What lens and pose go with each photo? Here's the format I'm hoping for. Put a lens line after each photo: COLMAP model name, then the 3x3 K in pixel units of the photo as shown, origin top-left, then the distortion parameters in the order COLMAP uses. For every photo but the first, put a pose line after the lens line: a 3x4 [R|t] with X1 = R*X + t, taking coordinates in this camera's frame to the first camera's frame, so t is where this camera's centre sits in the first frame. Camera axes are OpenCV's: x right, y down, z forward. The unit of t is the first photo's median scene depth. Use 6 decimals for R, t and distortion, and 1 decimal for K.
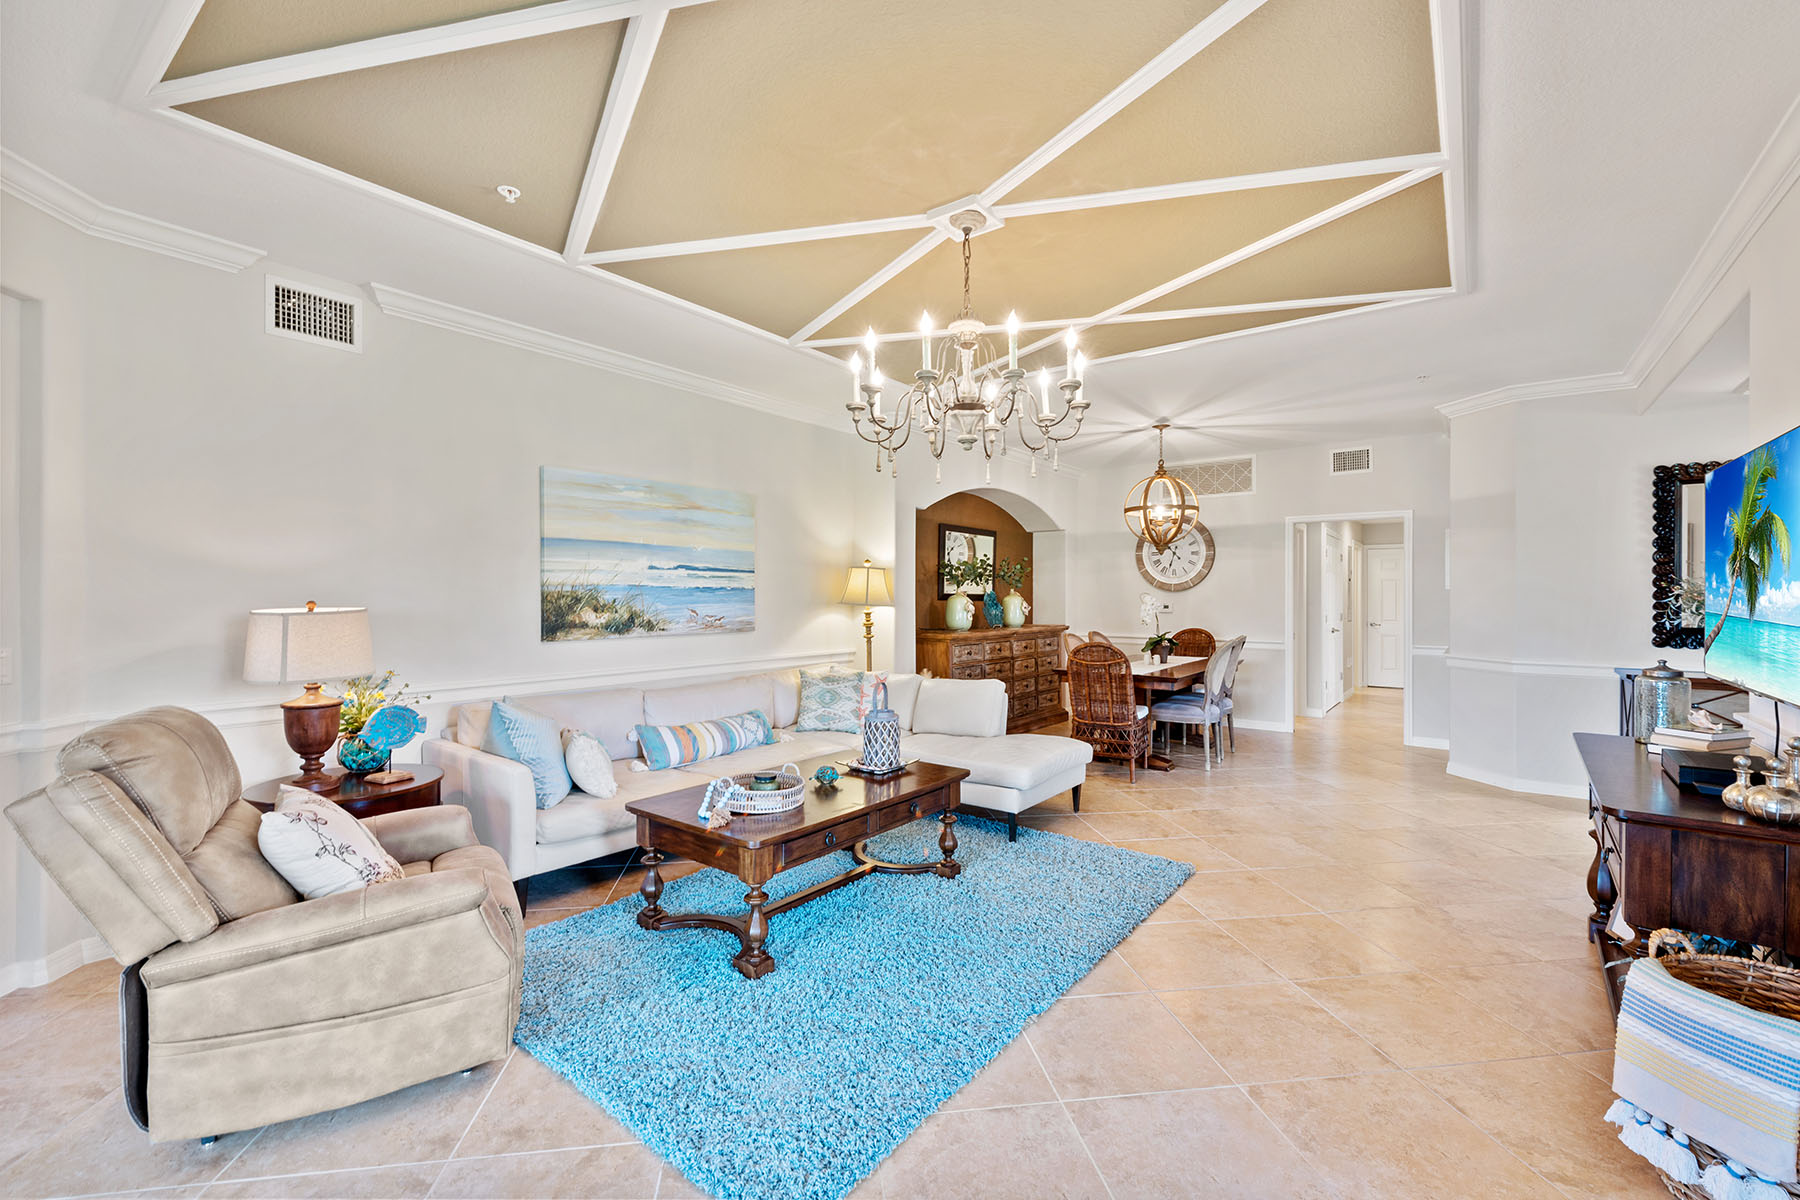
lens RADIAL K [[775.8, 0, 906.8], [0, 775.8, 594.9], [0, 0, 1]] dist [0.032245, -0.000381]
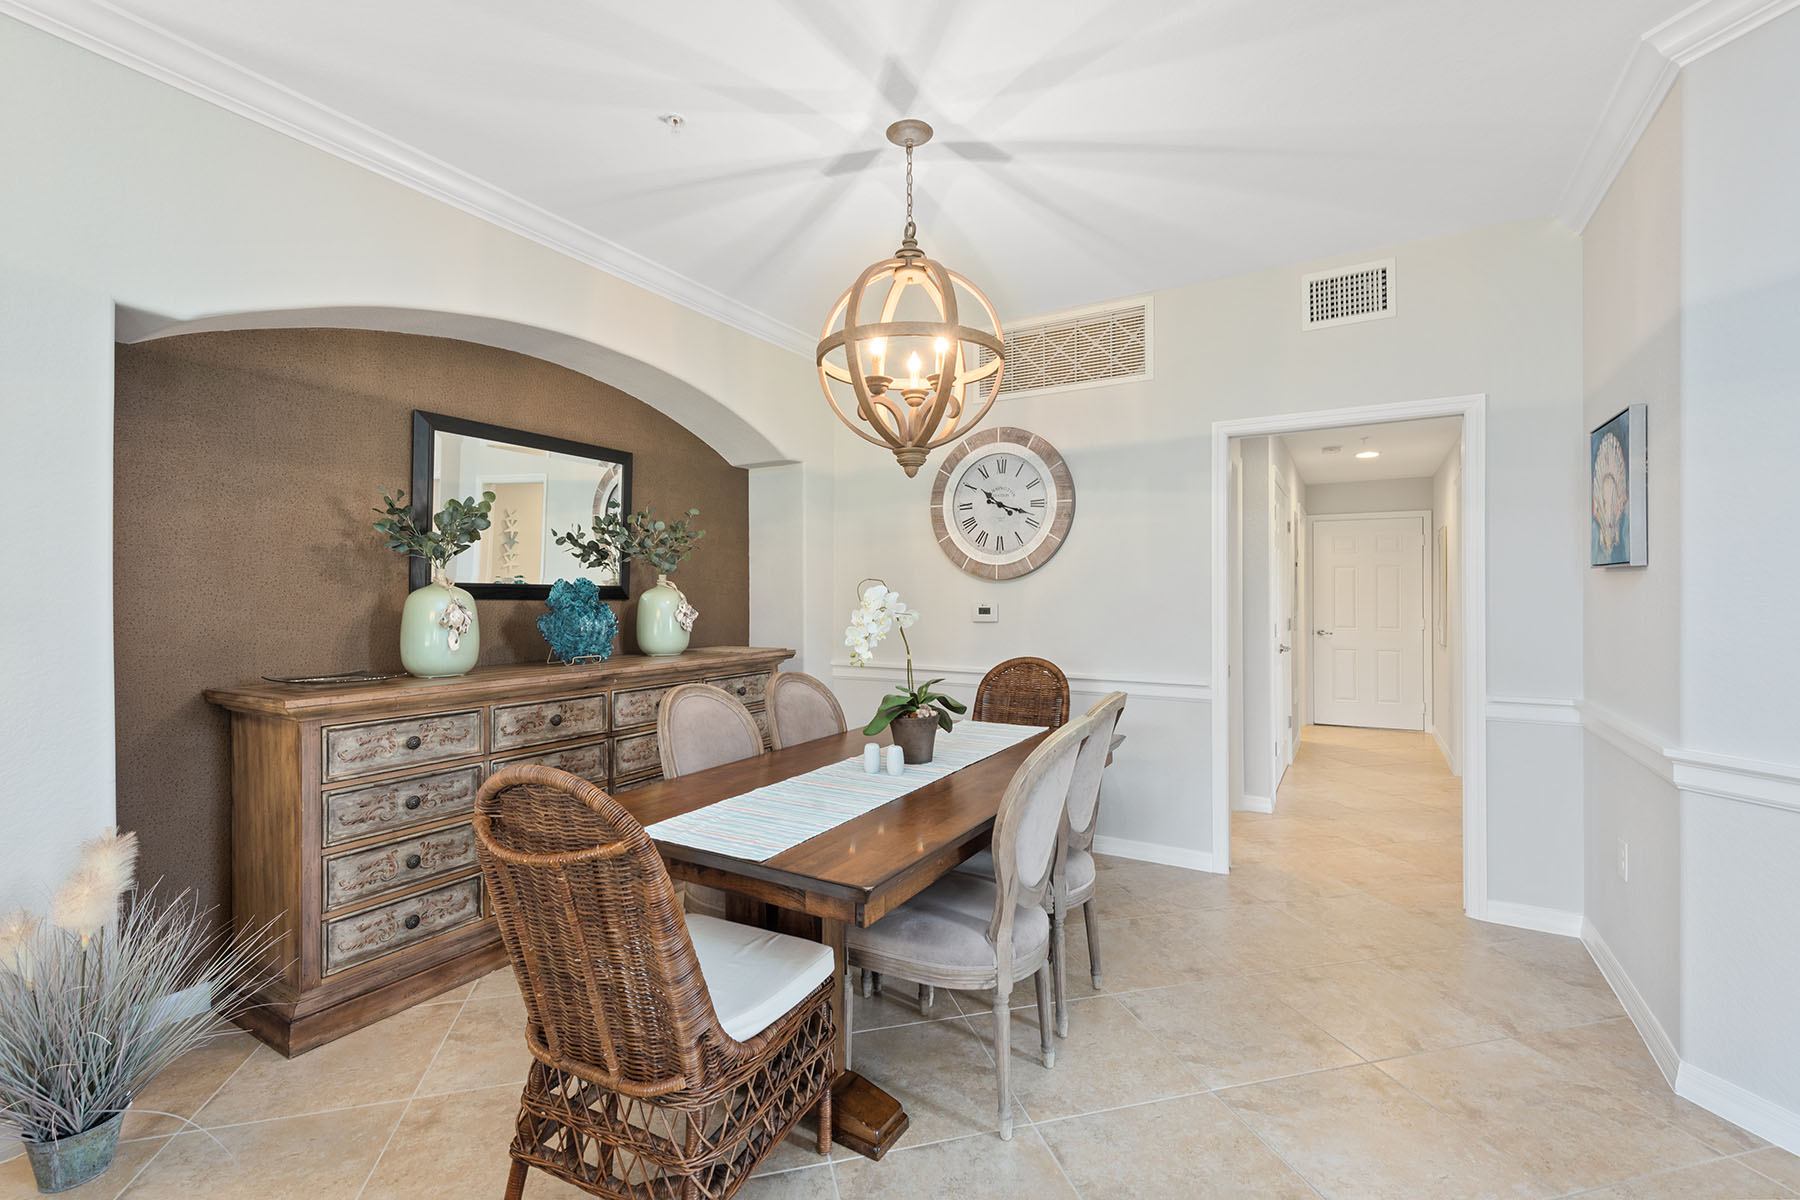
lens RADIAL K [[775.8, 0, 906.8], [0, 775.8, 594.9], [0, 0, 1]] dist [0.032245, -0.000381]
pose [[0.994315, -0.004410, 0.106385, 0.370586], [0.004332, 0.999990, 0.000972, 0.007083], [-0.106389, -0.000505, 0.994324, 0.814990]]
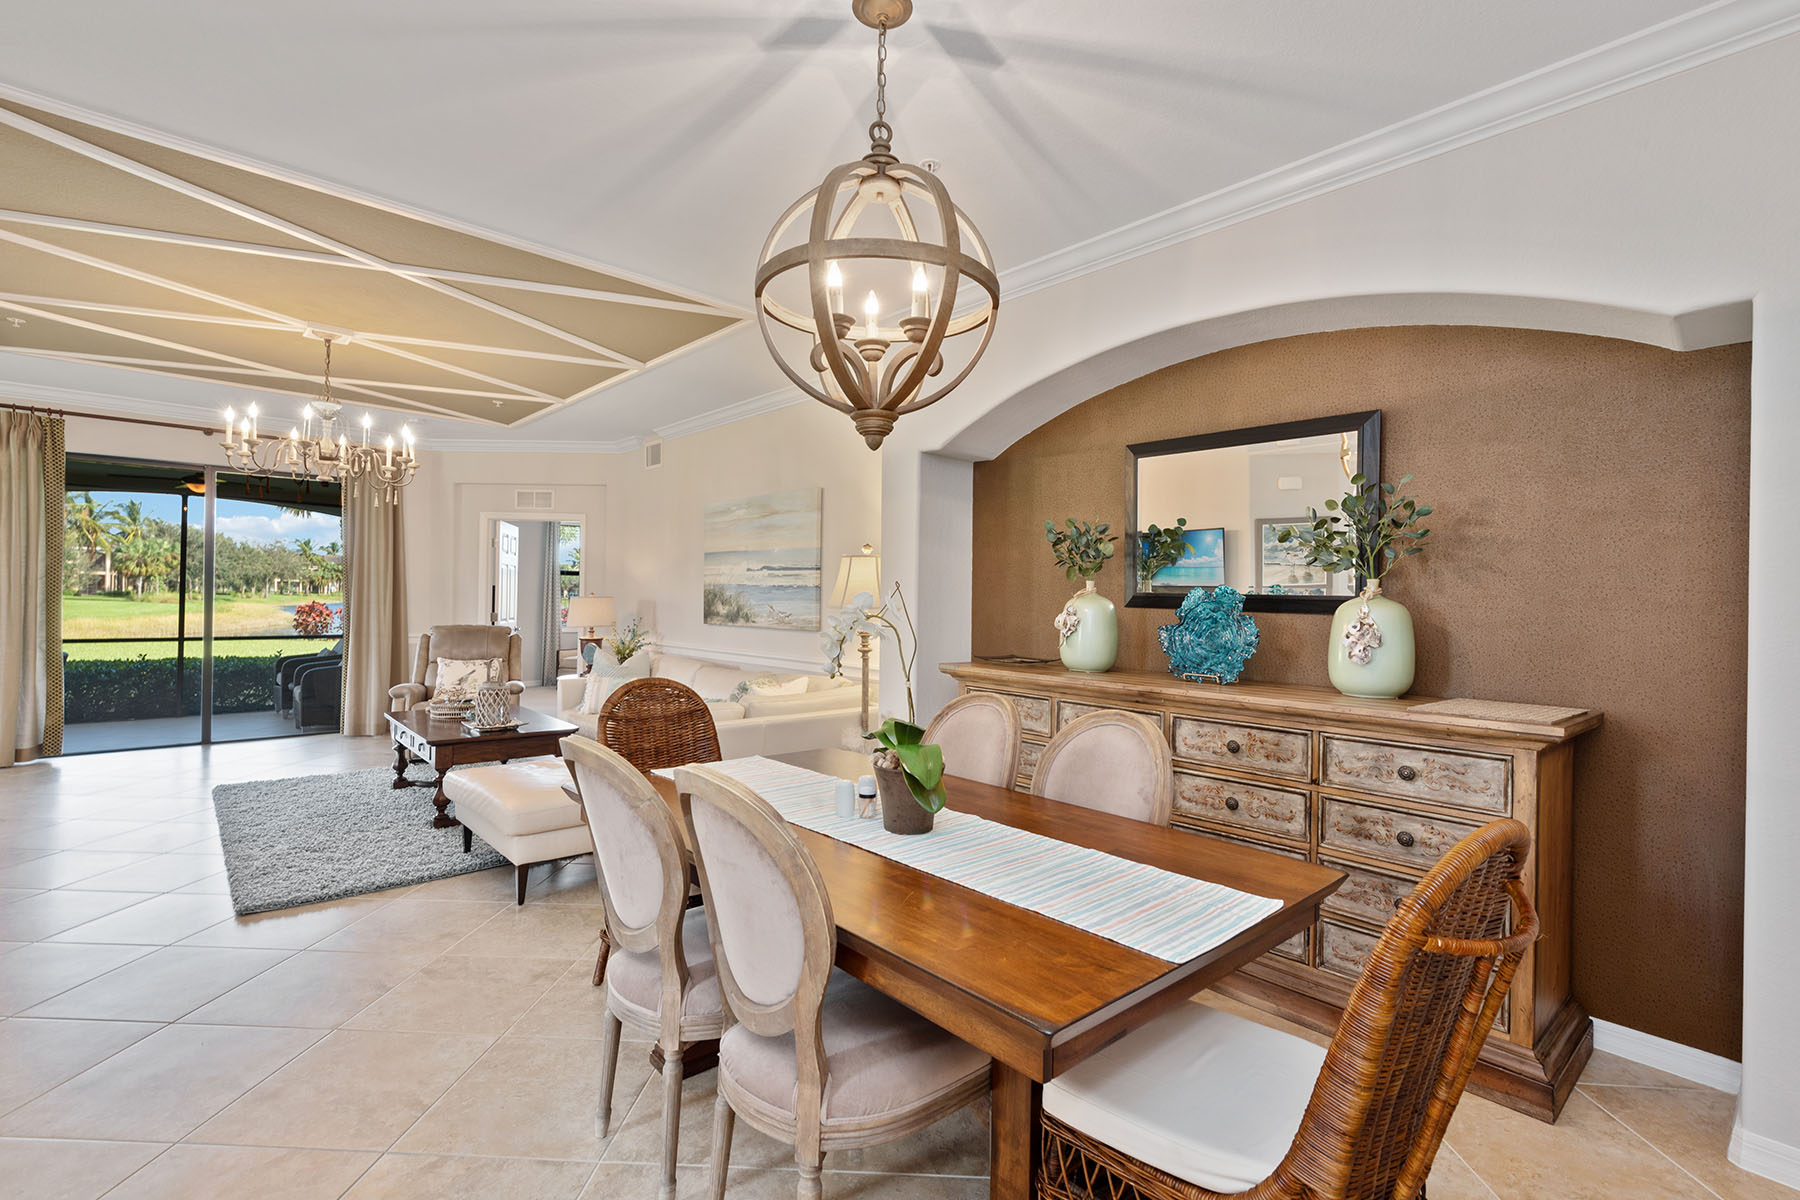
lens RADIAL K [[814.7, 0, 900.3], [0, 814.7, 596.2], [0, 0, 1]] dist [-0.000111, -0.000637]
pose [[-0.198874, -0.010818, -0.979965, 0.810307], [-0.020656, 0.999763, -0.006844, 0.009105], [0.979807, 0.018881, -0.199050, 1.394495]]
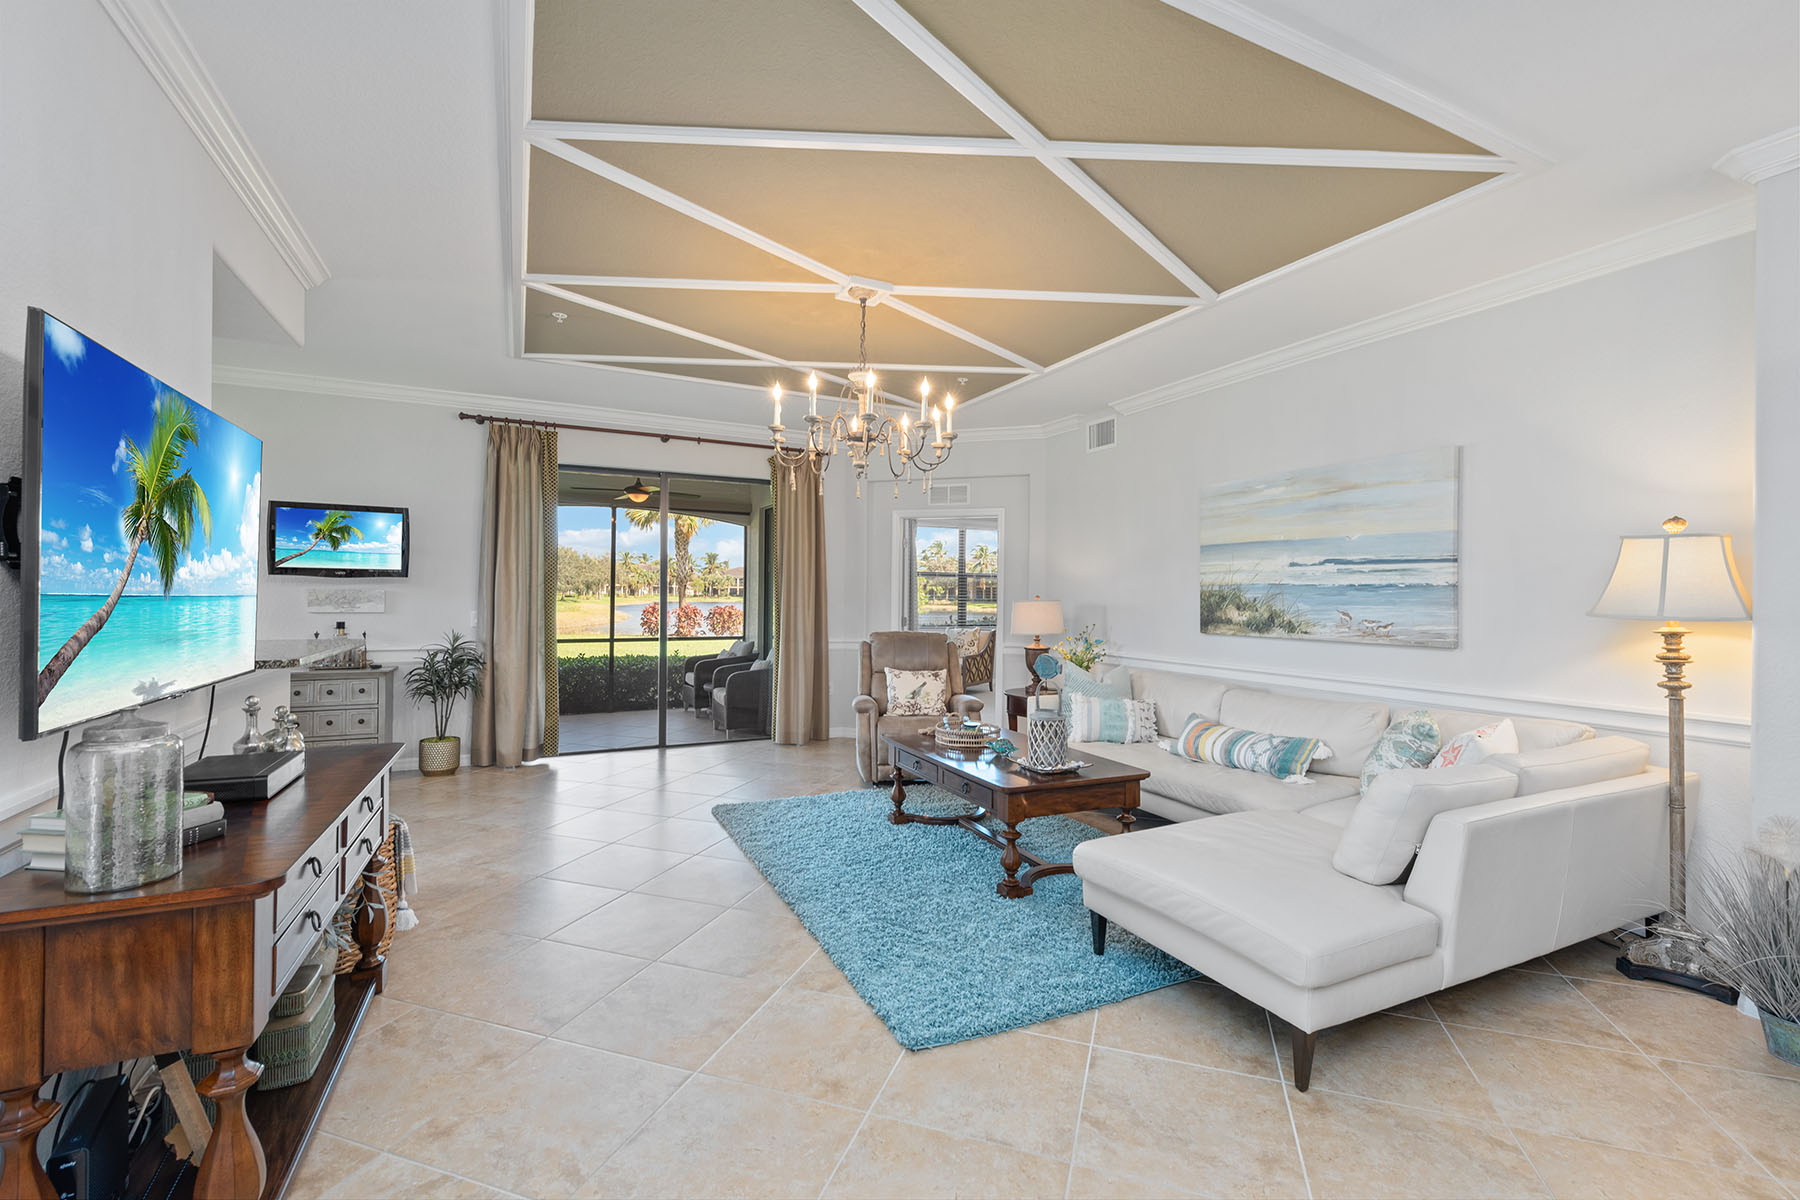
lens RADIAL K [[774.9, 0, 882.9], [0, 774.9, 597.2], [0, 0, 1]] dist [0.001560, -0.000371]
pose [[-0.484814, -0.005843, -0.874598, 0.676469], [-0.014718, 0.999891, 0.001478, 0.009088], [0.874493, 0.013589, -0.484847, 0.960699]]
